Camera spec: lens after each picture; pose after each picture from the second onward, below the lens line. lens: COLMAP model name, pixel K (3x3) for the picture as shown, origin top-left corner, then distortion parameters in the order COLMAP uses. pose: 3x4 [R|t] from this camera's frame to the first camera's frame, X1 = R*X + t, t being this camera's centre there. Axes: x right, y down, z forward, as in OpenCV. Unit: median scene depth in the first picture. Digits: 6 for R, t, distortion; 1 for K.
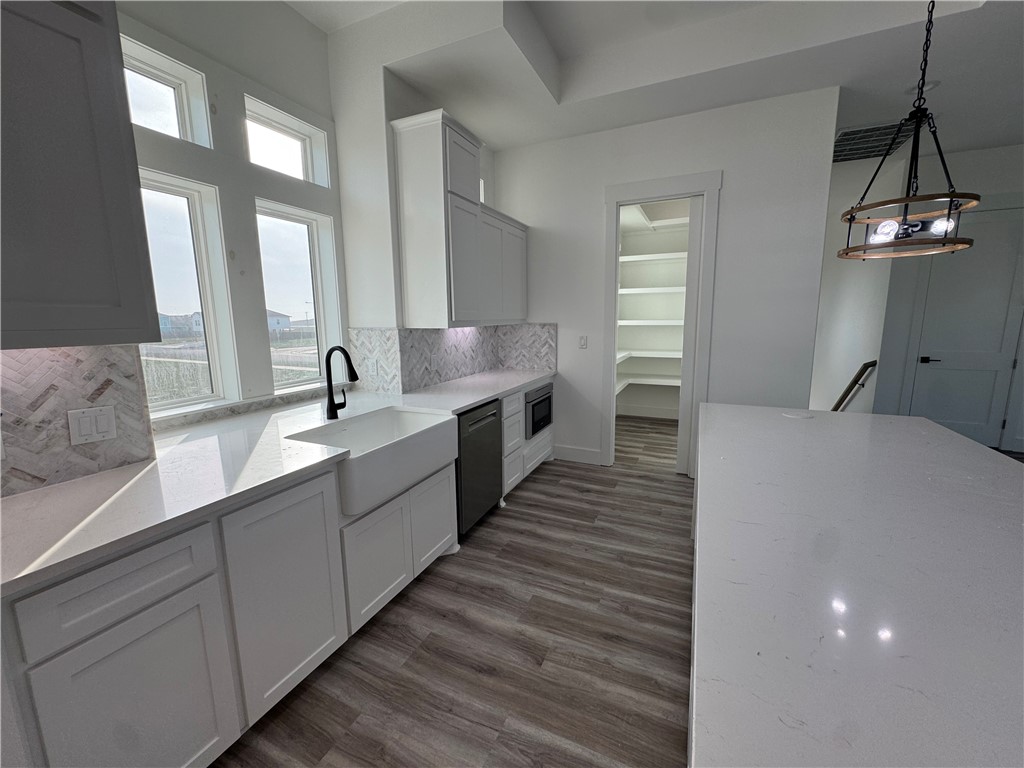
lens RADIAL K [[410.7, 0, 512.1], [0, 410.7, 382.1], [0, 0, 1]] dist [-0.004125, 0.000810]
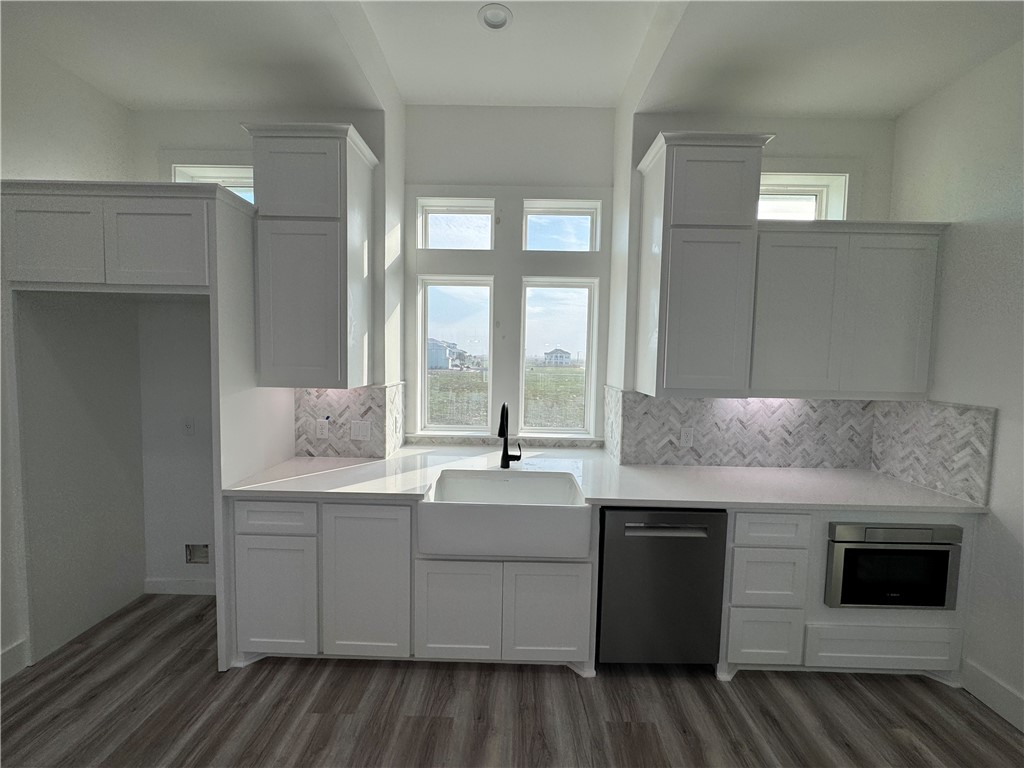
lens RADIAL K [[410.7, 0, 512.1], [0, 410.7, 382.1], [0, 0, 1]] dist [-0.004125, 0.000810]
pose [[0.407104, 0.078527, -0.910000, 0.393600], [-0.168526, 0.985650, 0.009662, -0.106692], [0.897700, 0.149425, 0.414496, 0.376581]]
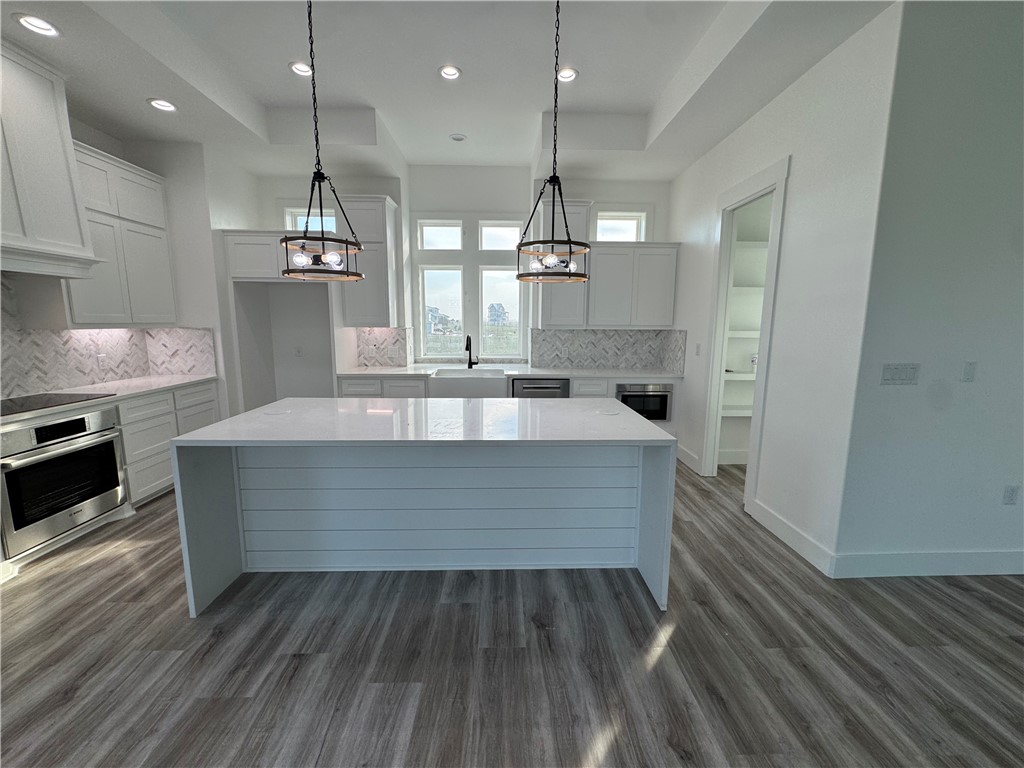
lens RADIAL K [[410.7, 0, 512.1], [0, 410.7, 382.1], [0, 0, 1]] dist [-0.004125, 0.000810]
pose [[0.444192, 0.148775, -0.883493, 1.110124], [-0.152209, 0.984312, 0.089226, -0.046193], [0.882908, 0.094842, 0.459869, 0.154917]]
